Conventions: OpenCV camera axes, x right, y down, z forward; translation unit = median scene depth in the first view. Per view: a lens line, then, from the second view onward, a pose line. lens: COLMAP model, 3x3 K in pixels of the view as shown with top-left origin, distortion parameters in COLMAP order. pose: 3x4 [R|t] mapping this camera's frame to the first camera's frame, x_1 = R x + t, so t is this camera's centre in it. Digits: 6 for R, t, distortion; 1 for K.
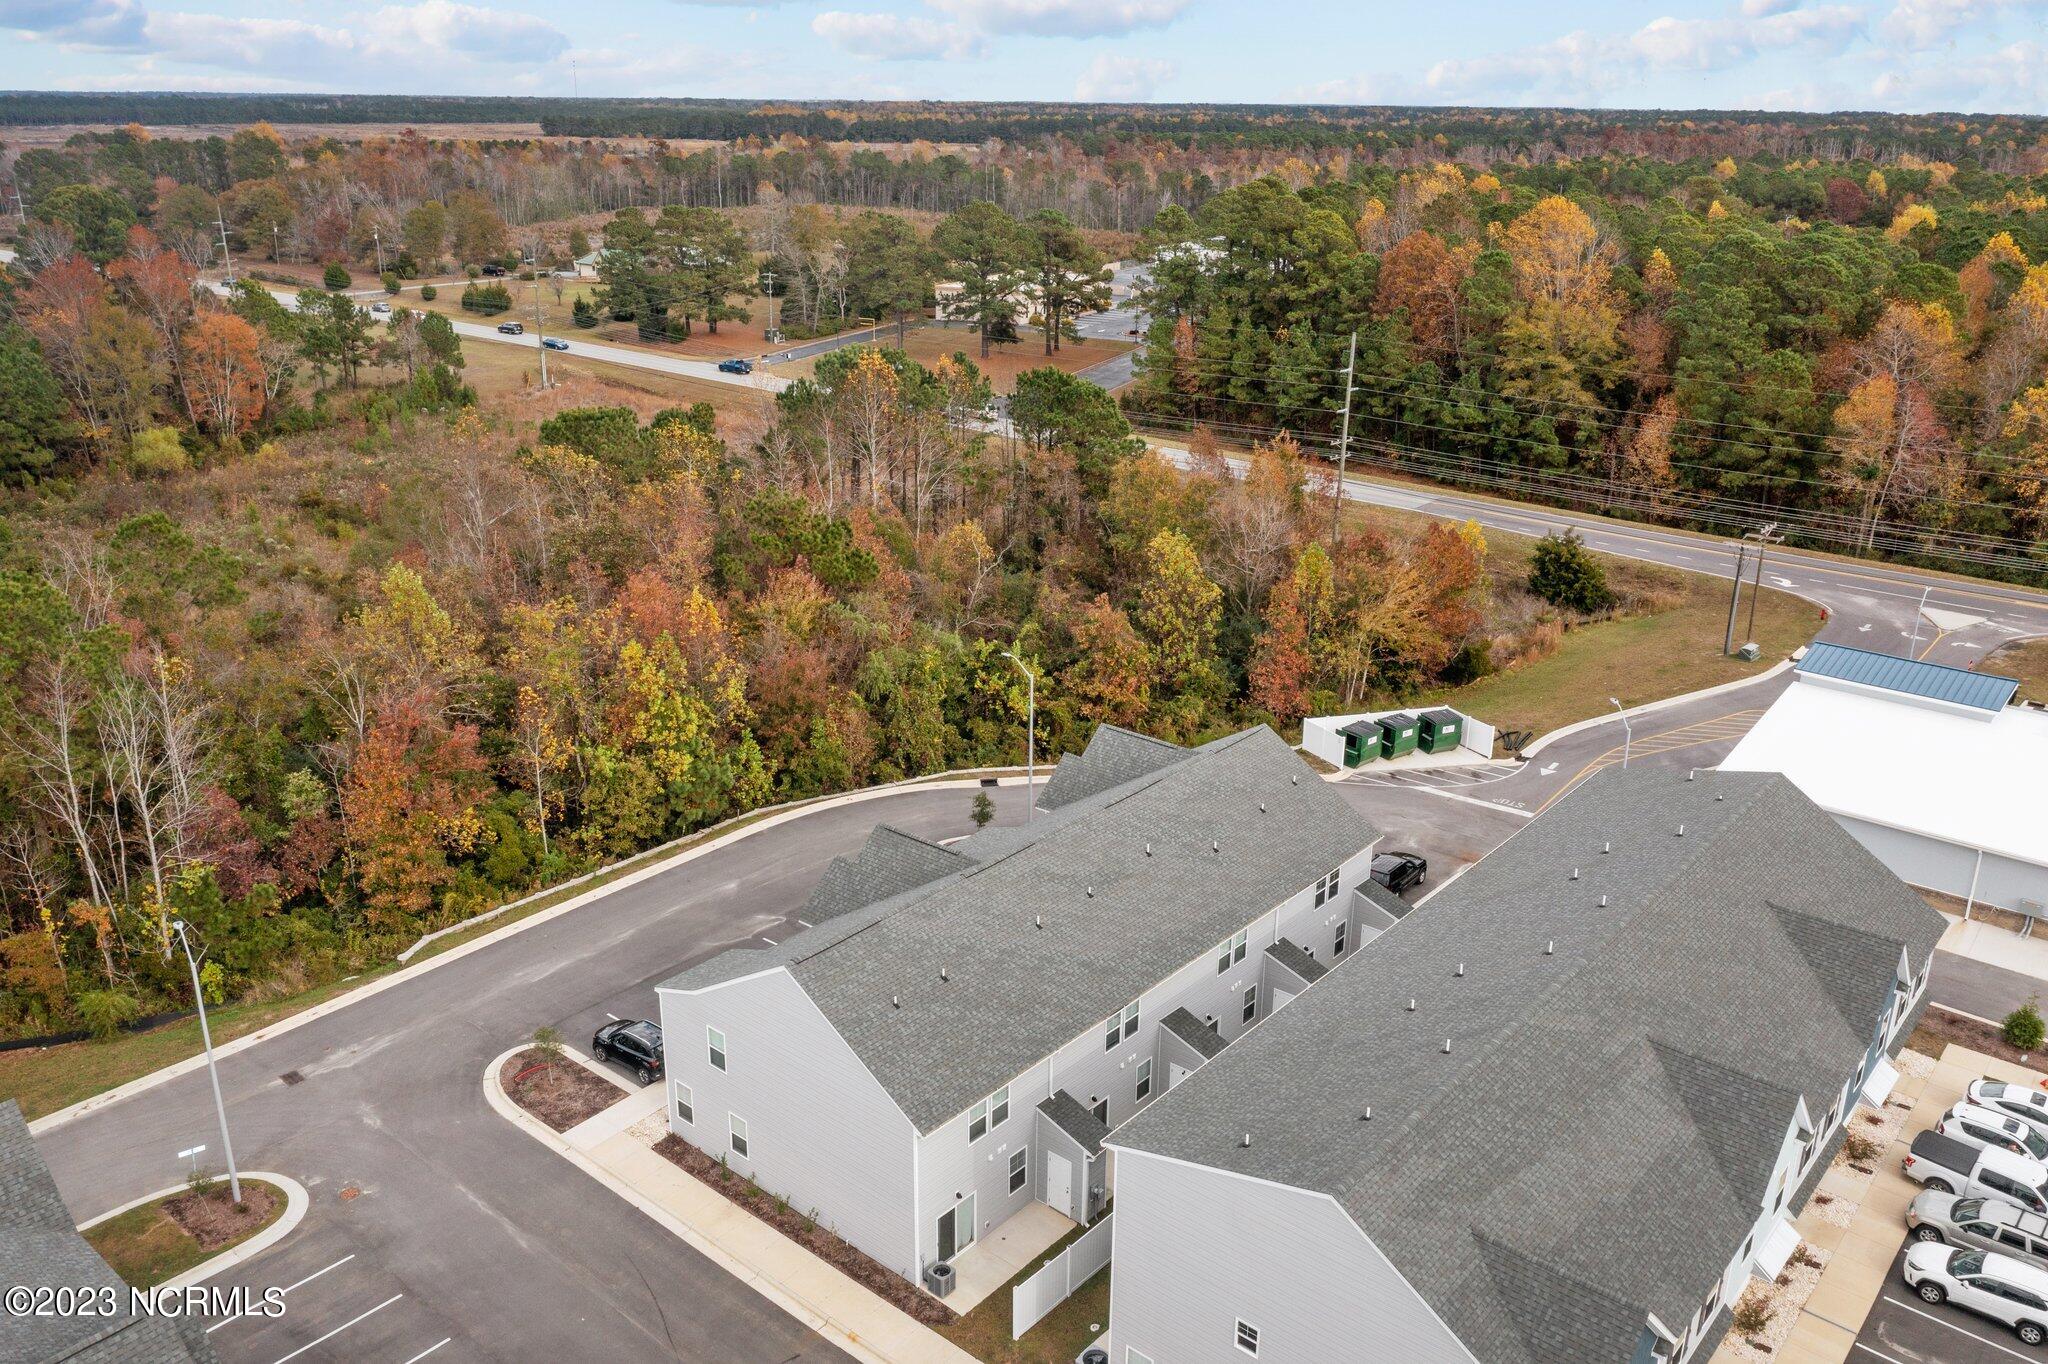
lens RADIAL K [[1622.3, 0, 1024.0], [0, 1622.3, 682.0], [0, 0, 1]] dist [-0.001225, -0.004404]
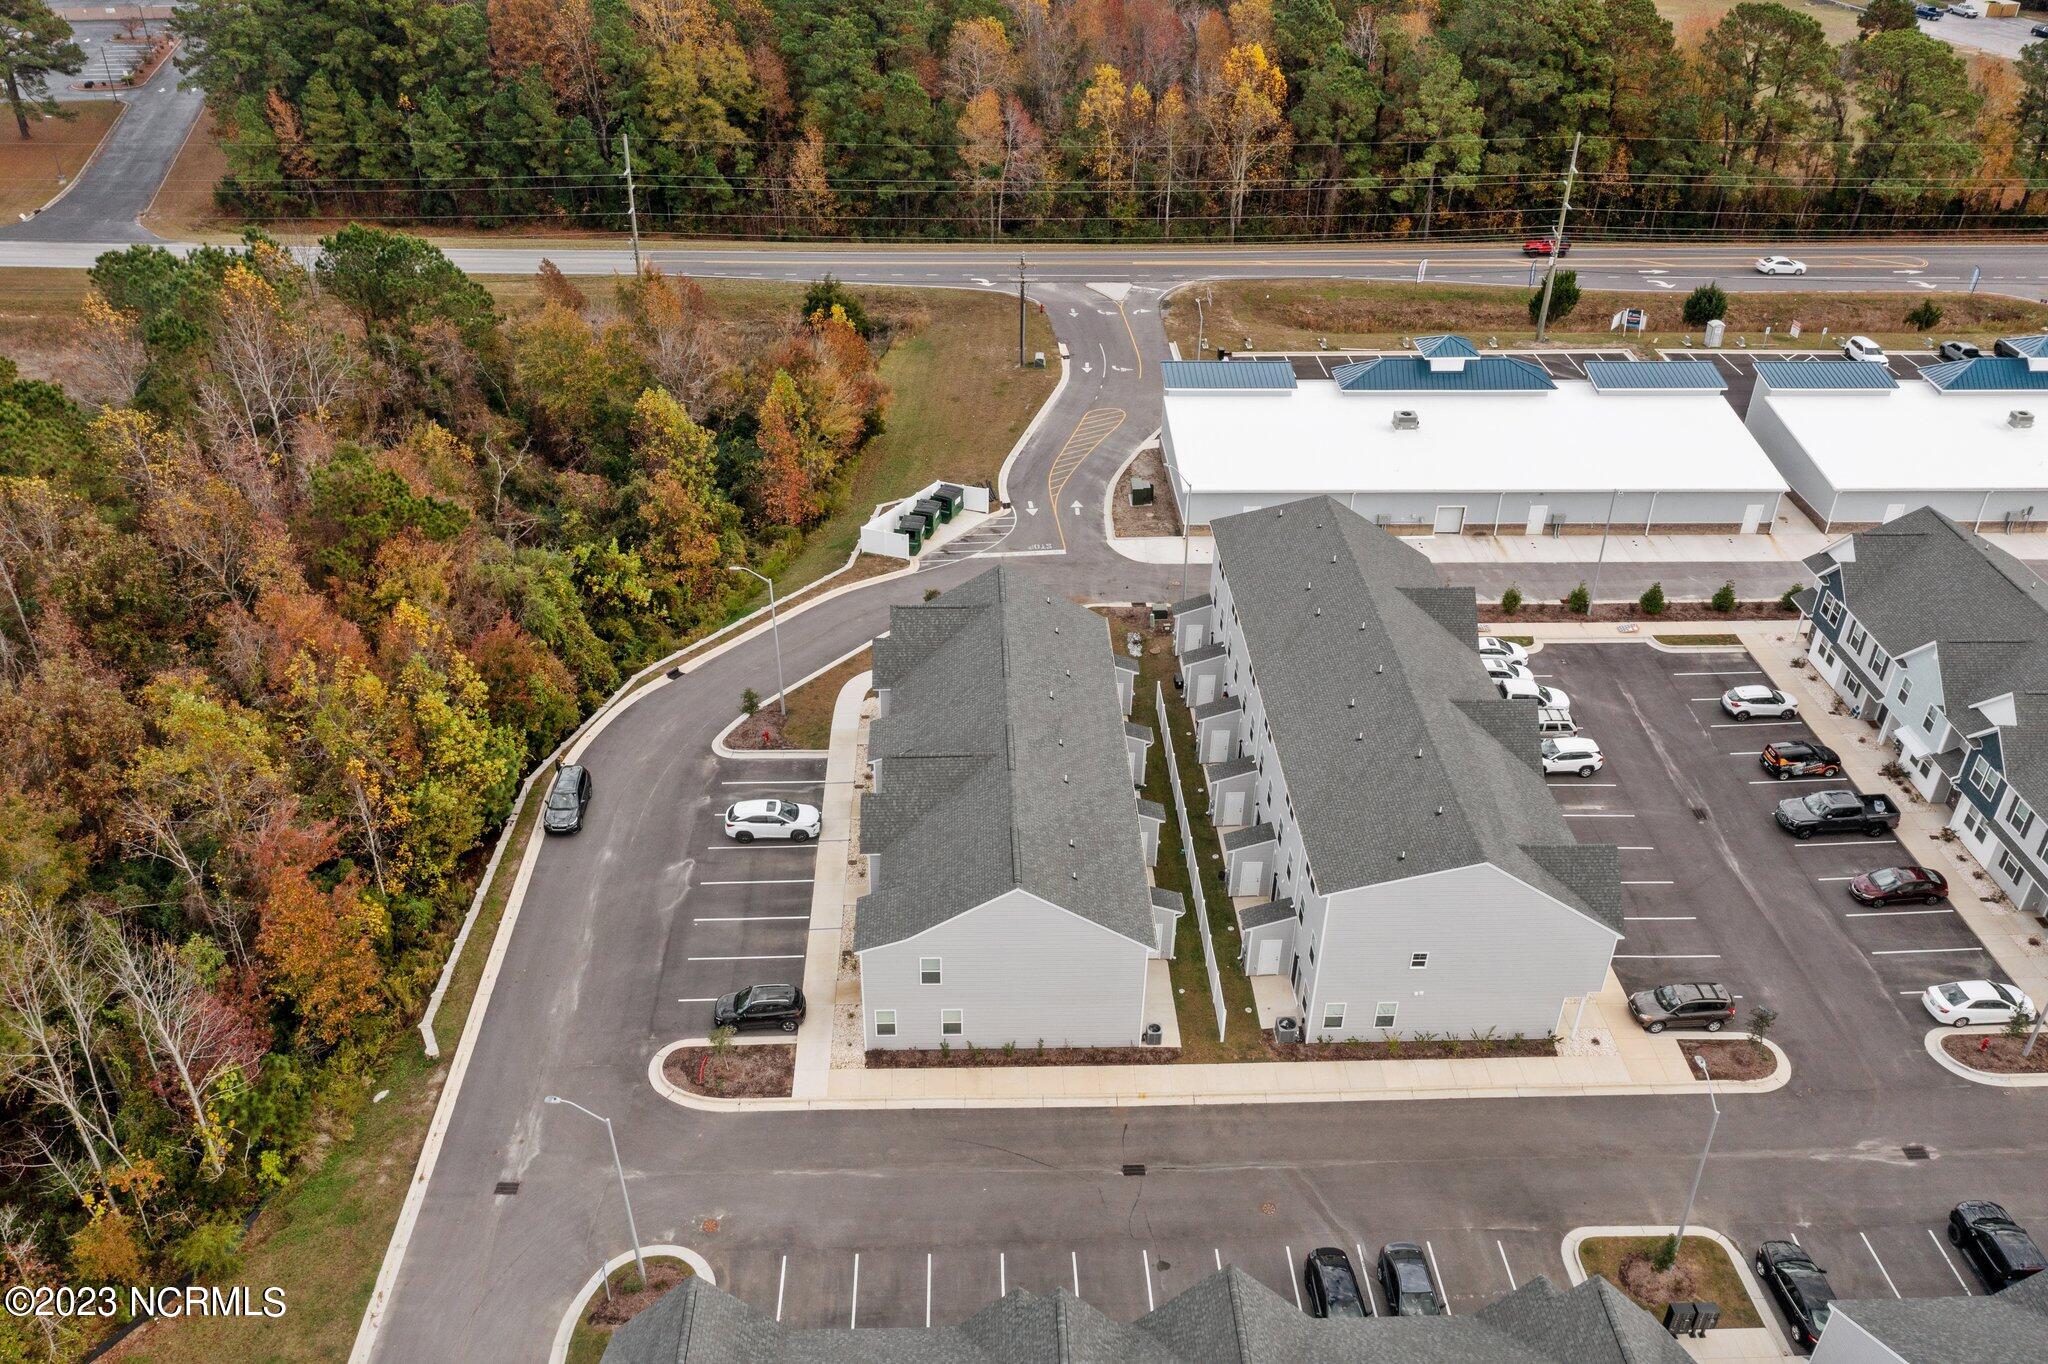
lens RADIAL K [[1618.7, 0, 1024.0], [0, 1618.7, 682.0], [0, 0, 1]] dist [0.002752, -0.000438]
pose [[0.737683, -0.360472, 0.570862, -0.461391], [0.217503, 0.927343, 0.304511, -0.209638], [-0.639152, -0.100468, 0.762490, 0.006045]]
